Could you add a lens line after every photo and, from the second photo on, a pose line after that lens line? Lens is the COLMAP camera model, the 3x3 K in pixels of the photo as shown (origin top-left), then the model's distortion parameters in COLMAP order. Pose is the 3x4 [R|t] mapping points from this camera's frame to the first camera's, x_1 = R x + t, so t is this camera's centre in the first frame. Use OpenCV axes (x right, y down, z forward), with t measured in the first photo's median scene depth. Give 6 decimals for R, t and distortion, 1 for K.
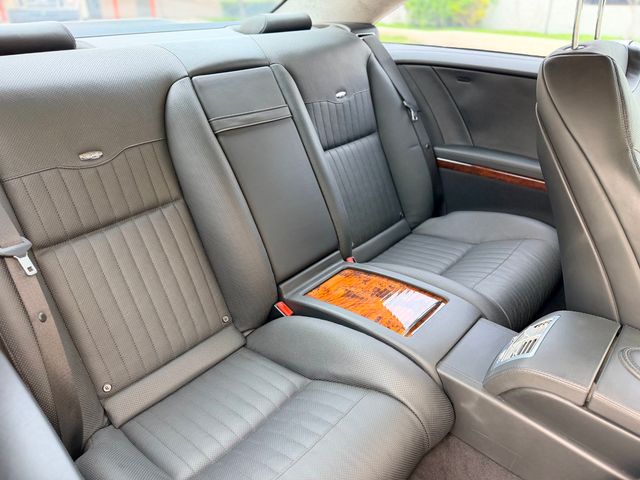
lens RADIAL K [[455.0, 0, 319.3], [0, 455.0, 240.0], [0, 0, 1]] dist [0.045860, -0.061173]
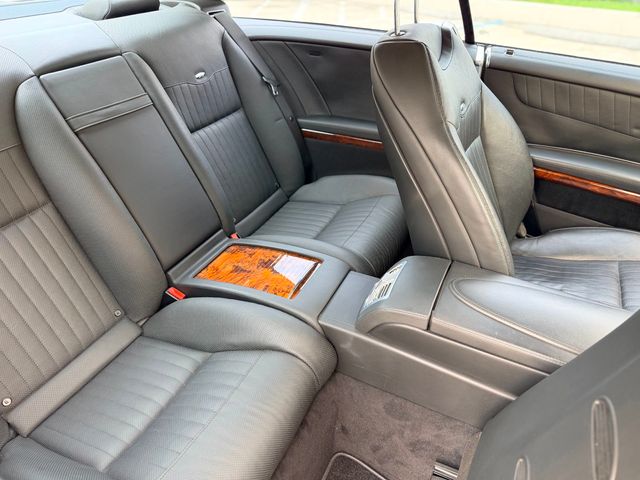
lens RADIAL K [[455.0, 0, 322.1], [0, 455.0, 236.3], [0, 0, 1]] dist [0.045860, -0.061173]
pose [[0.959433, -0.146151, 0.241100, 0.011994], [0.125366, 0.987109, 0.099492, -0.043044], [-0.252532, -0.065230, 0.965387, -0.103578]]
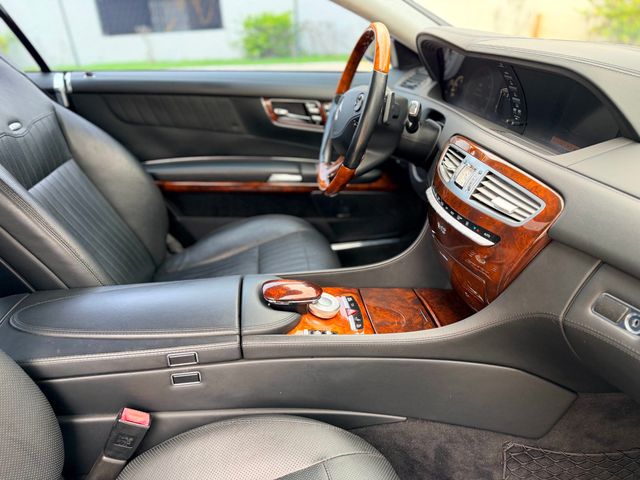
lens RADIAL K [[455.0, 0, 316.9], [0, 455.0, 238.8], [0, 0, 1]] dist [0.045860, -0.061173]
pose [[0.662041, -0.354508, 0.660322, 0.344636], [0.397050, 0.913158, 0.092164, 0.186005], [-0.635651, 0.201165, 0.745305, -0.190913]]
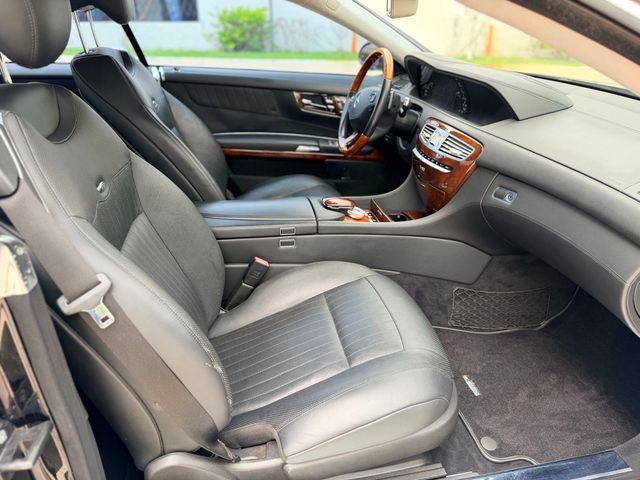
lens RADIAL K [[455.0, 0, 316.5], [0, 455.0, 245.6], [0, 0, 1]] dist [0.045860, -0.061173]
pose [[0.606403, -0.361419, 0.708274, -0.276252], [0.373375, 0.915852, 0.147670, 0.213398], [-0.702045, 0.174904, 0.690320, -0.451637]]
